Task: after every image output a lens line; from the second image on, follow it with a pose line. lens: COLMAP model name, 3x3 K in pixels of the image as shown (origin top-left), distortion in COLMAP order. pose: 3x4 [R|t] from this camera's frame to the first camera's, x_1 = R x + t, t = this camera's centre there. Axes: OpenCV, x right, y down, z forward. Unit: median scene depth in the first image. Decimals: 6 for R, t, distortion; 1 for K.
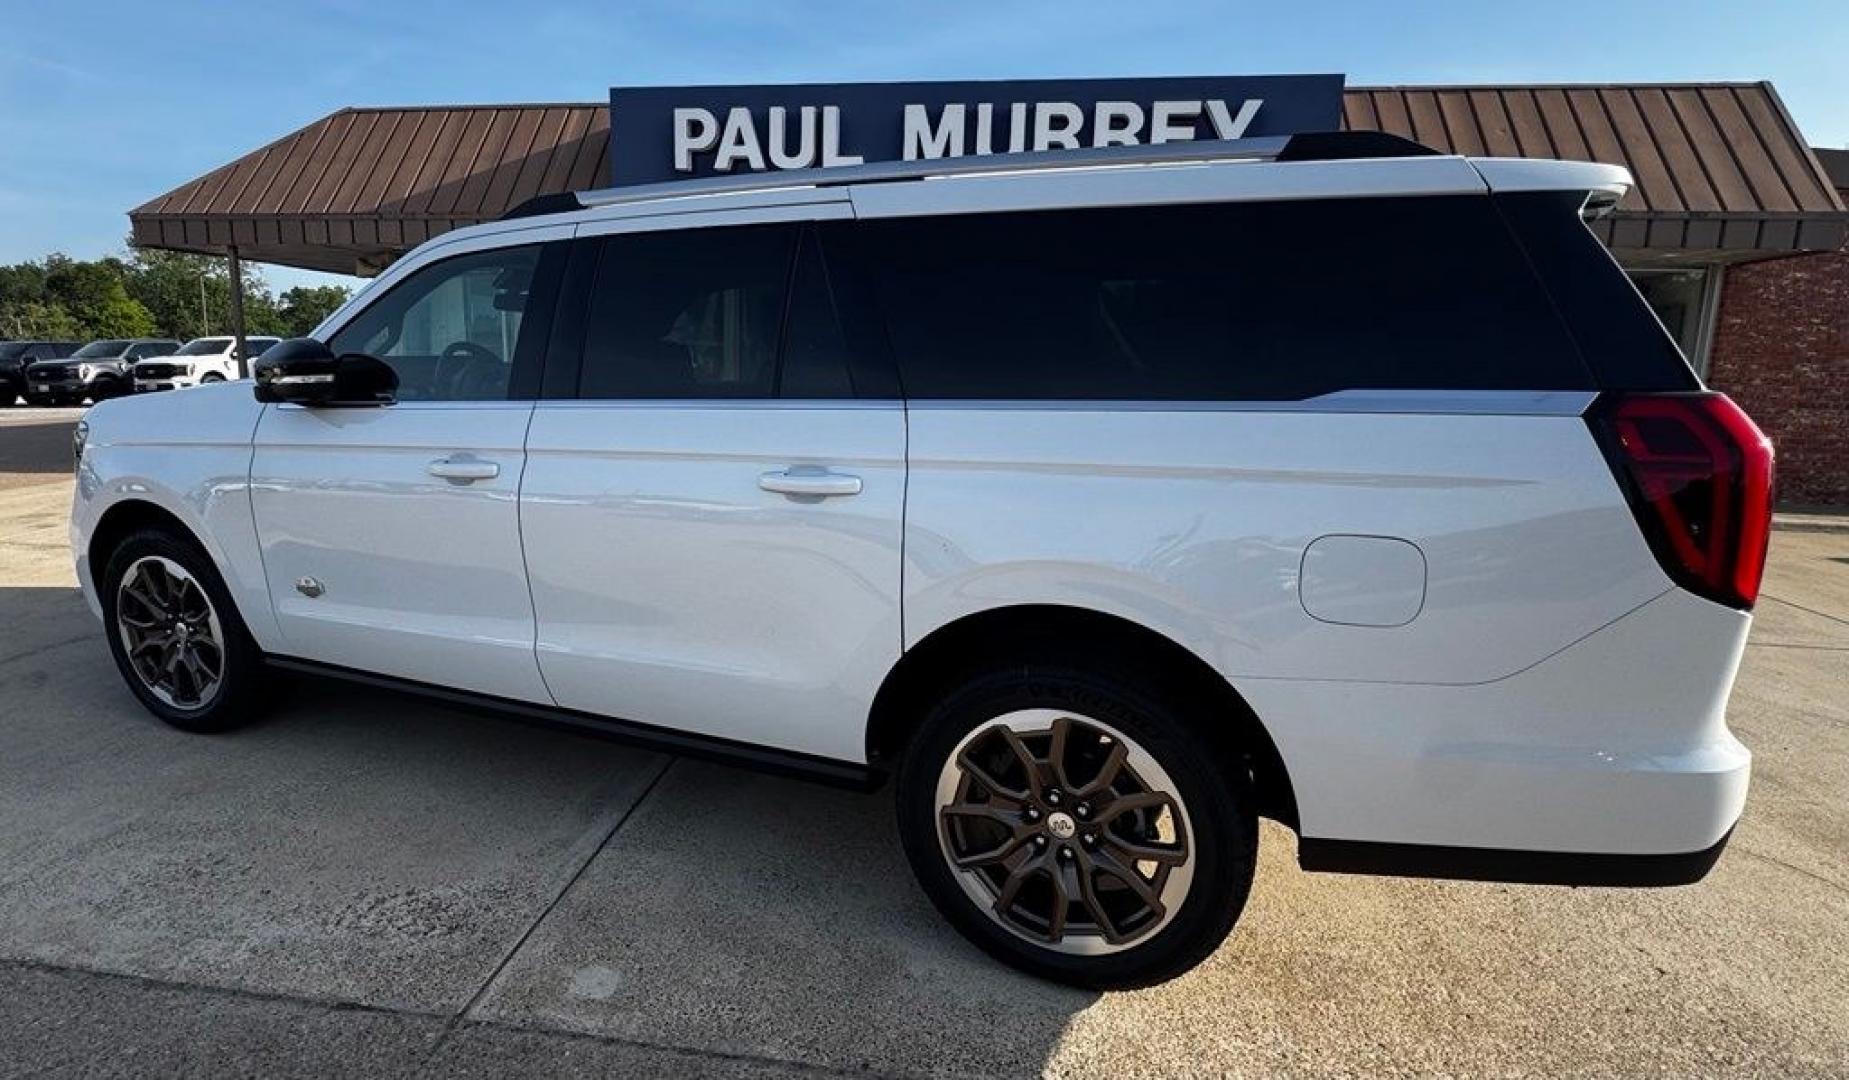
lens RADIAL K [[784.9, 0, 924.5], [0, 784.9, 540.0], [0, 0, 1]] dist [-0.001463, -0.000224]
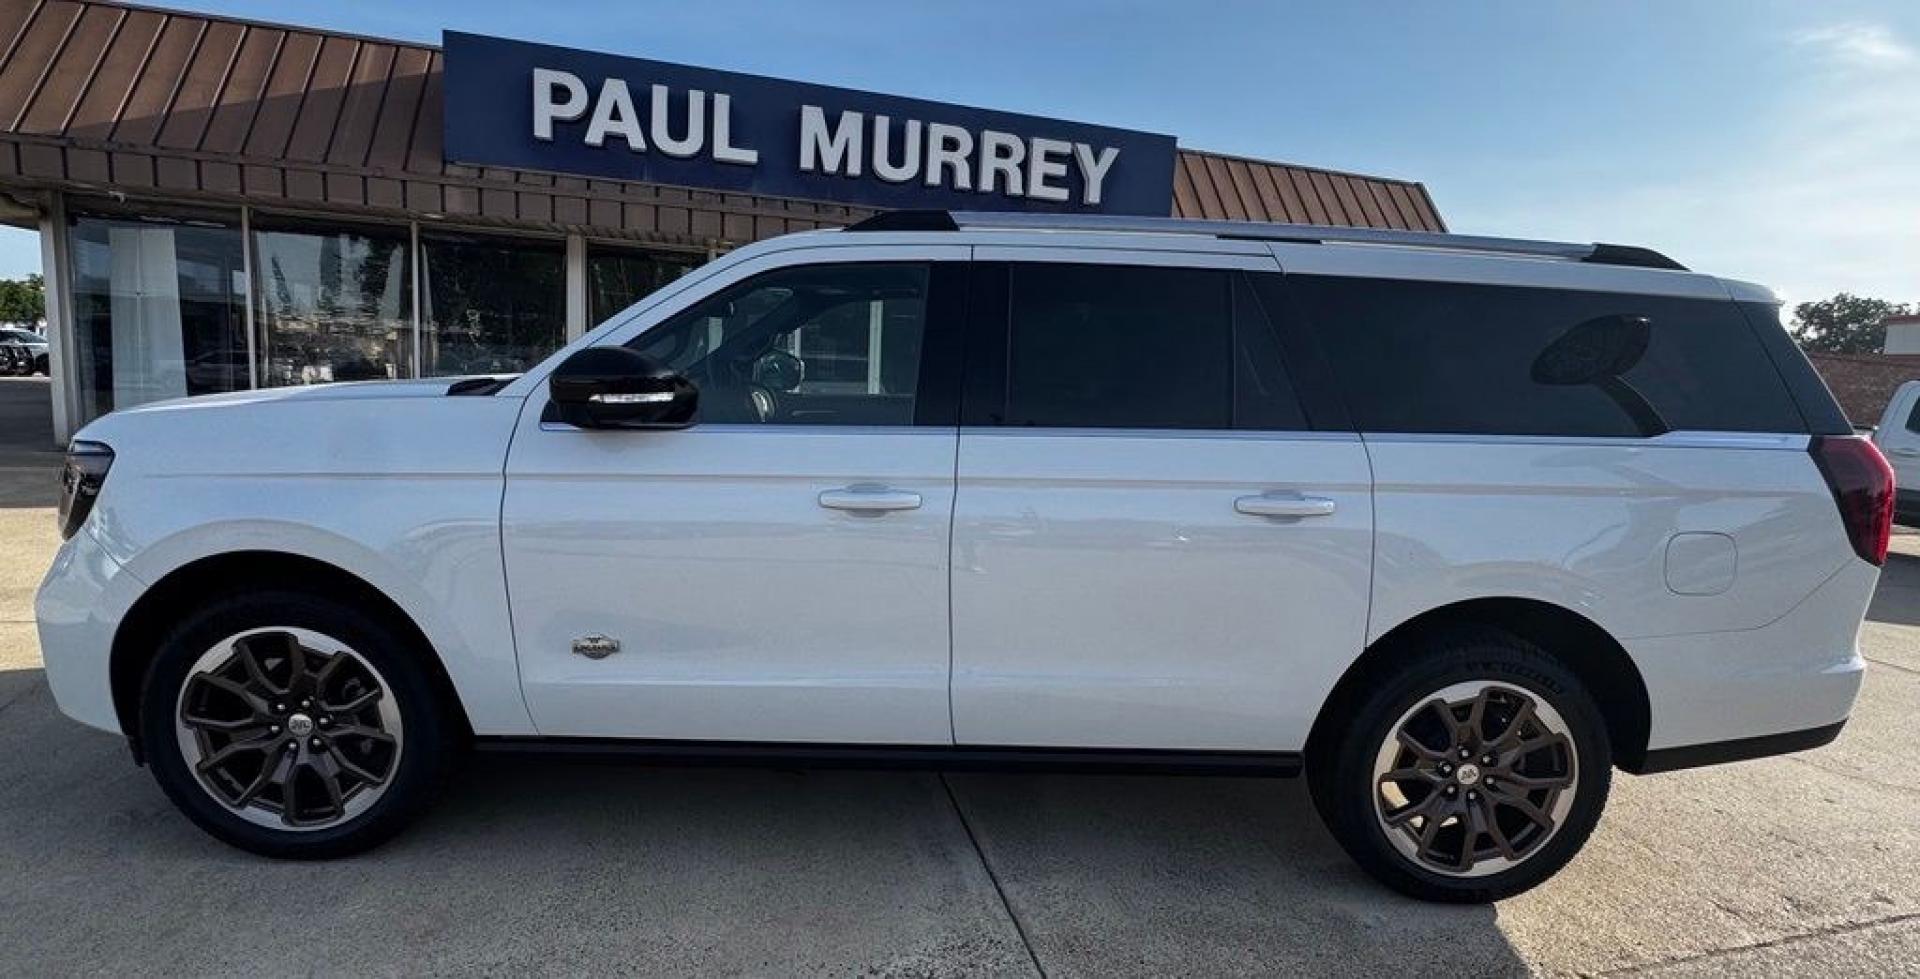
lens RADIAL K [[779.1, 0, 999.5], [0, 779.1, 525.1], [0, 0, 1]] dist [-0.001732, 0.000286]
pose [[0.929132, -0.040318, 0.367544, -0.604673], [0.047291, 0.998831, -0.009983, -0.034138], [-0.366712, 0.026657, 0.929952, 0.072390]]
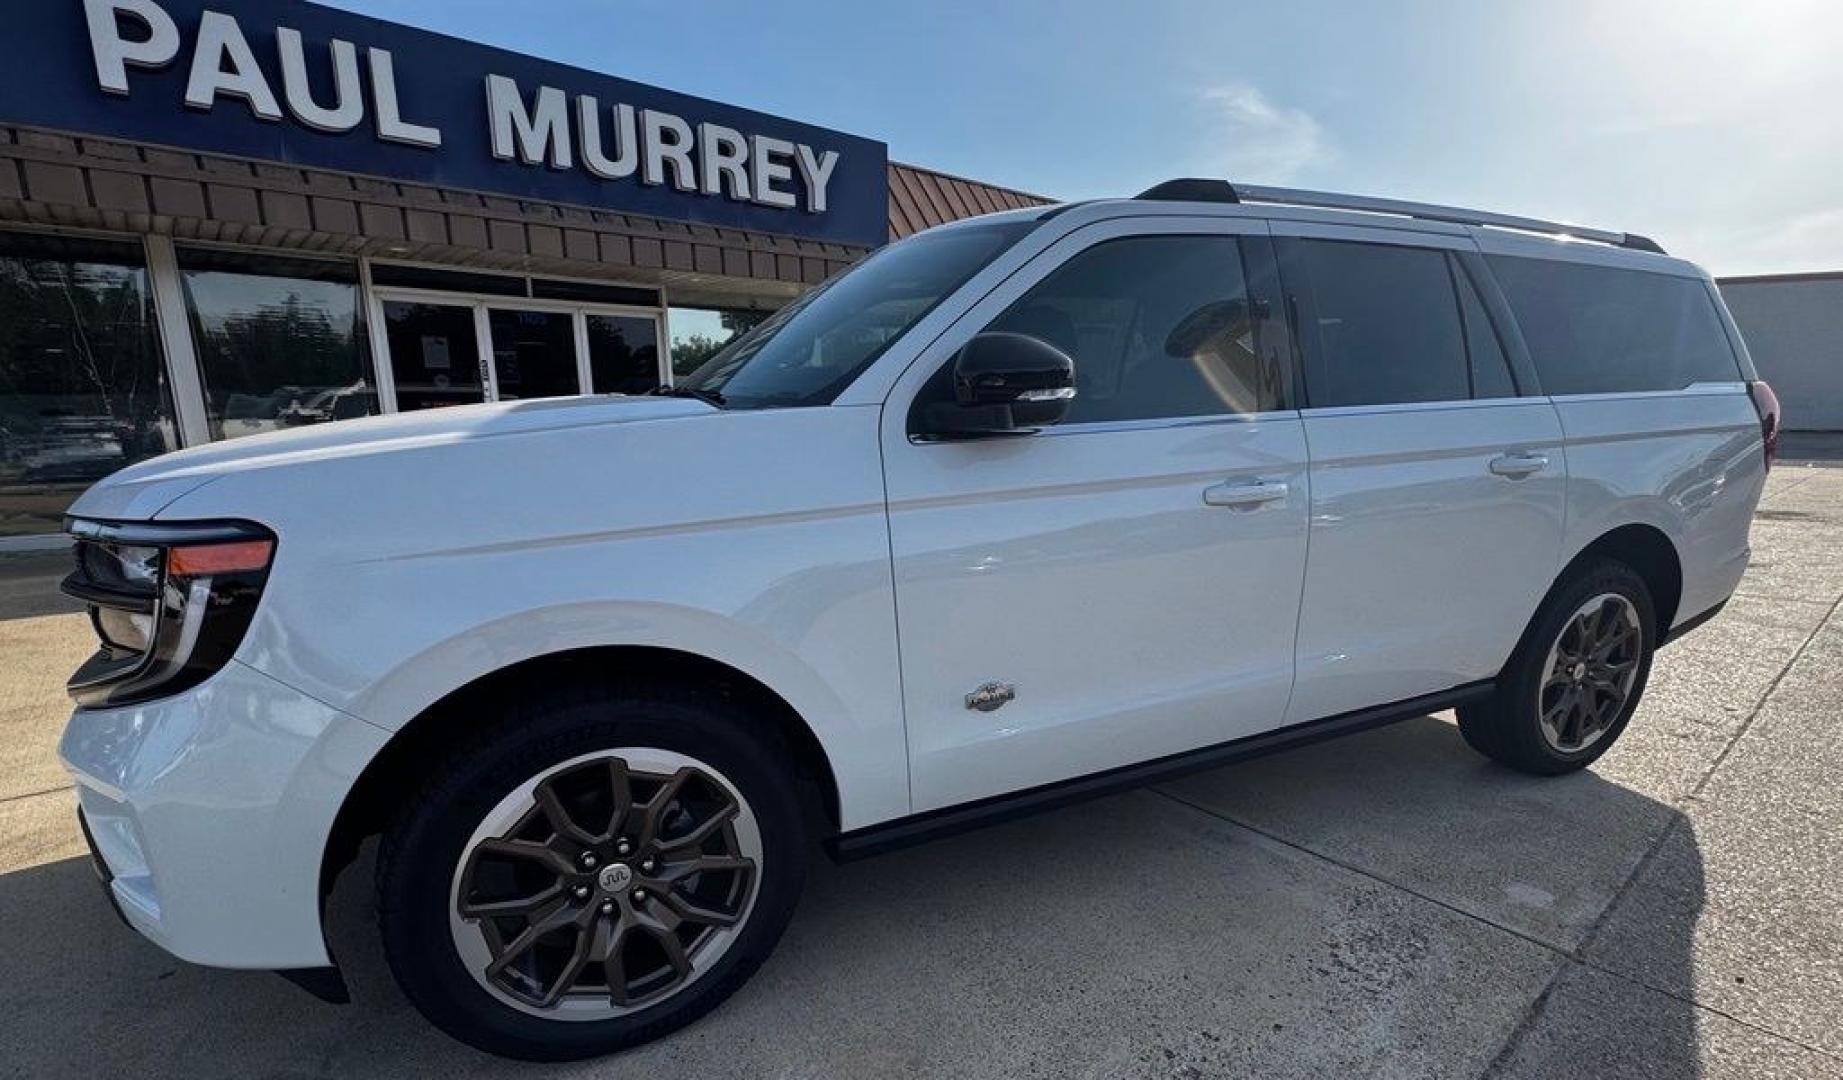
lens RADIAL K [[754.5, 0, 920.6], [0, 754.5, 621.2], [0, 0, 1]] dist [-0.000687, -0.000069]
pose [[0.732052, -0.206481, 0.649203, -1.108119], [0.166851, 0.978280, 0.123001, -0.088201], [-0.660500, 0.018278, 0.750604, 0.469108]]
